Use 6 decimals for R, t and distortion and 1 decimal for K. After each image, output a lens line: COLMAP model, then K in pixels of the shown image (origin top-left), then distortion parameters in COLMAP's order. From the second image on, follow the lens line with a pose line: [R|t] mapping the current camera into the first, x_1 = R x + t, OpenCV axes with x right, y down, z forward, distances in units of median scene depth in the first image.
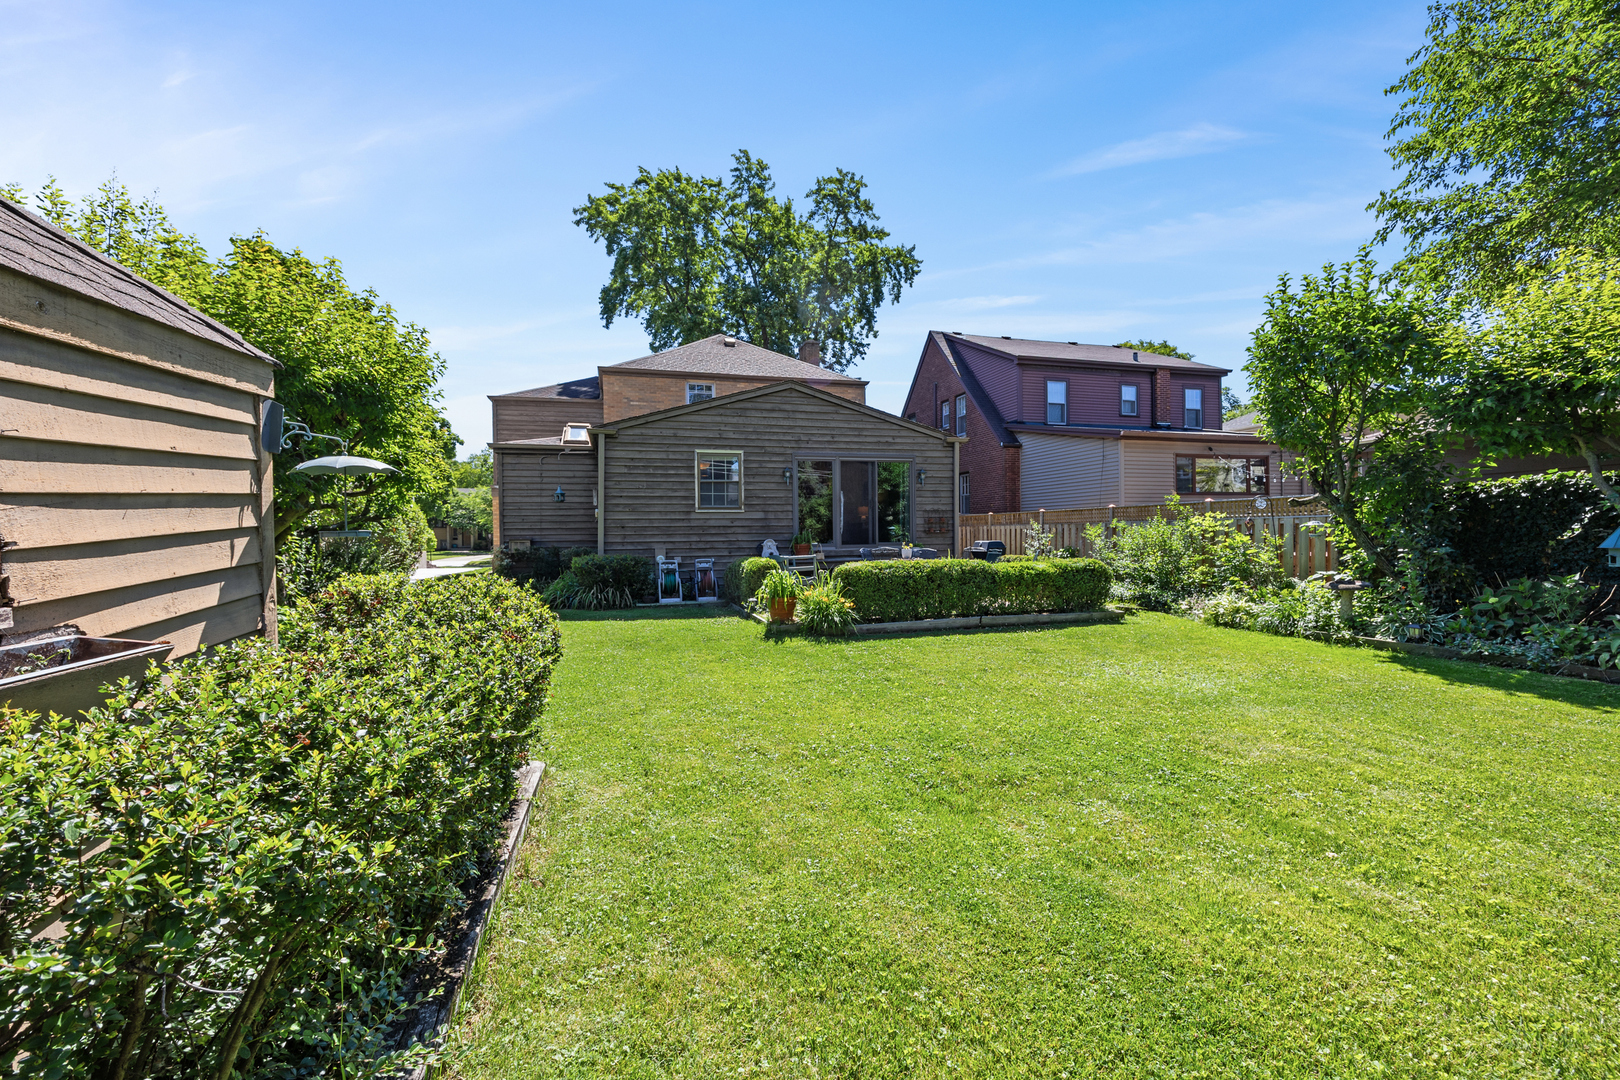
lens RADIAL K [[666.3, 0, 811.1], [0, 666.3, 535.3], [0, 0, 1]] dist [-0.002982, -0.000417]
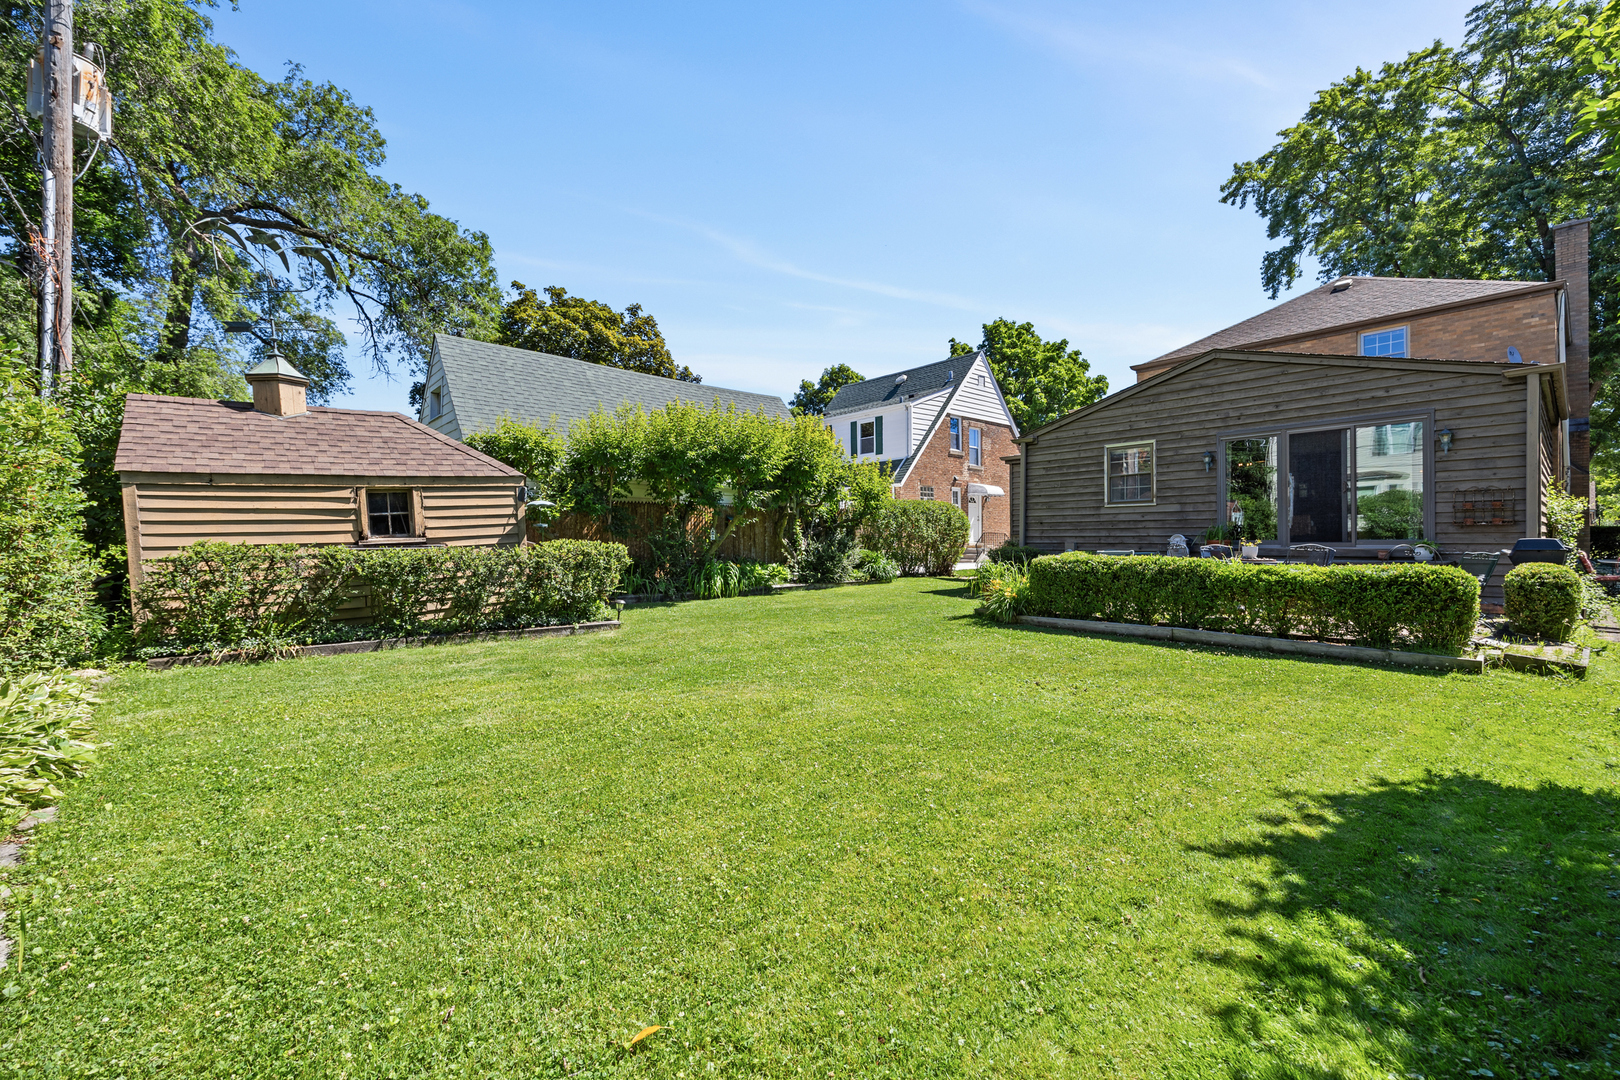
lens RADIAL K [[666.3, 0, 811.9], [0, 666.3, 535.1], [0, 0, 1]] dist [-0.002982, -0.000417]
pose [[0.400746, 0.004186, -0.916180, 0.563064], [-0.004078, 0.999988, 0.002785, 0.006387], [0.916180, 0.002620, 0.400758, 0.187314]]
